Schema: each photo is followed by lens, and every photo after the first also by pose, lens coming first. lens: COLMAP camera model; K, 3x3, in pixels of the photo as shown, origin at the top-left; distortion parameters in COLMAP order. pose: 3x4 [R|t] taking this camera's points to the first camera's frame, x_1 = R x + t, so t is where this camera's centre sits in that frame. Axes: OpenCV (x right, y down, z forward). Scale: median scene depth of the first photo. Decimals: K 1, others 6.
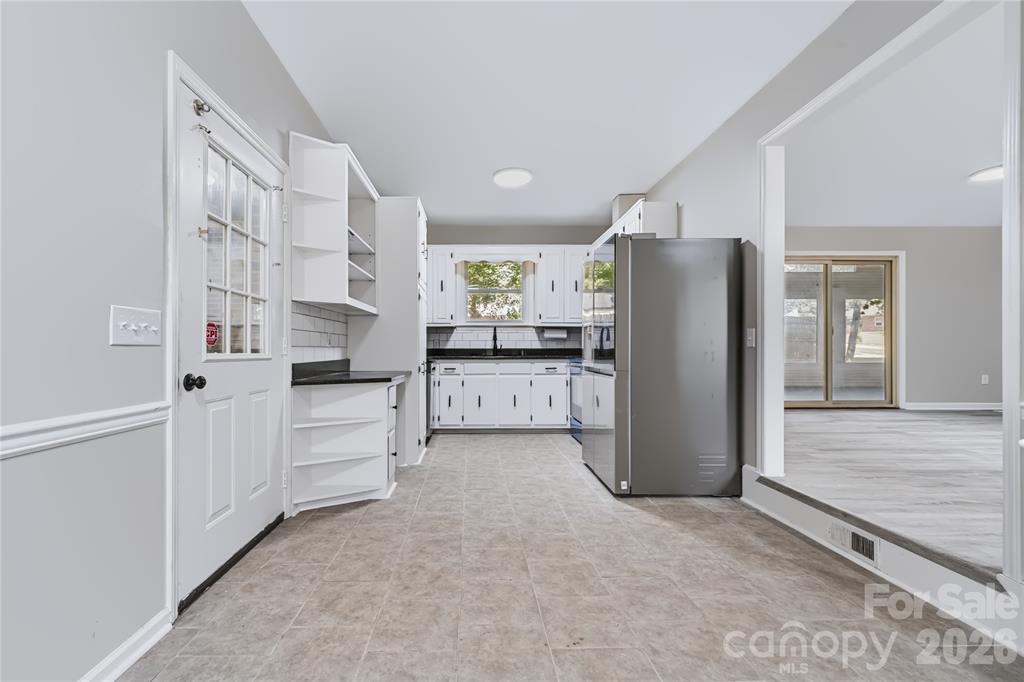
lens RADIAL K [[438.2, 0, 512.8], [0, 438.2, 355.6], [0, 0, 1]] dist [0.001901, 0.000082]
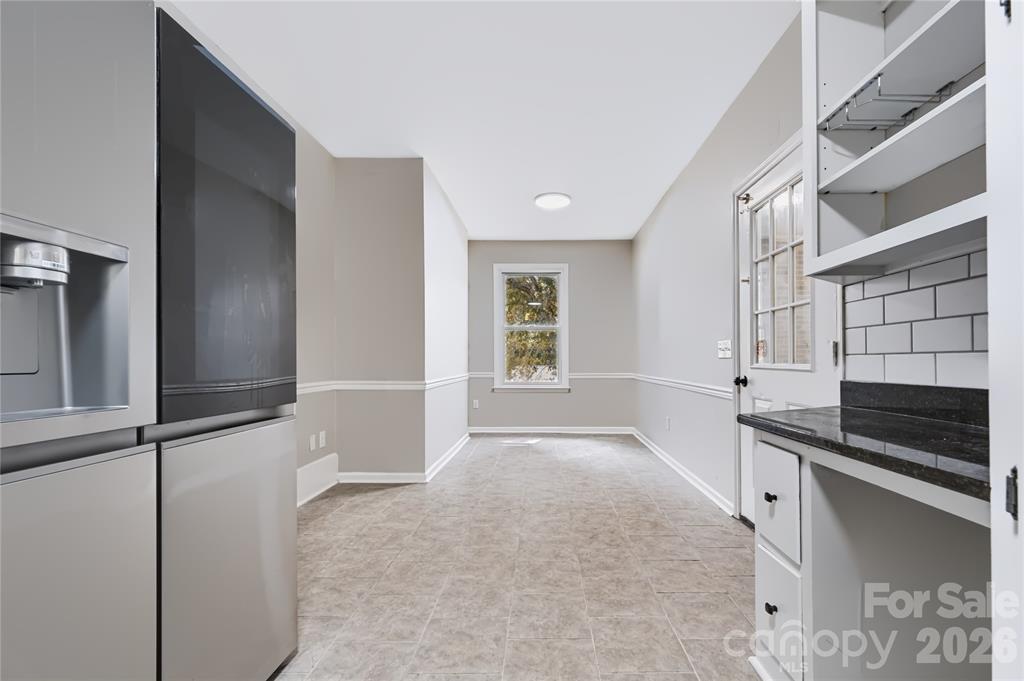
lens RADIAL K [[438.2, 0, 512.8], [0, 438.2, 355.1], [0, 0, 1]] dist [0.001901, 0.000082]
pose [[-0.987125, 0.004468, 0.159889, -0.135216], [0.003767, 0.999982, -0.004682, -0.022028], [-0.159907, -0.004019, -0.987124, 2.082898]]
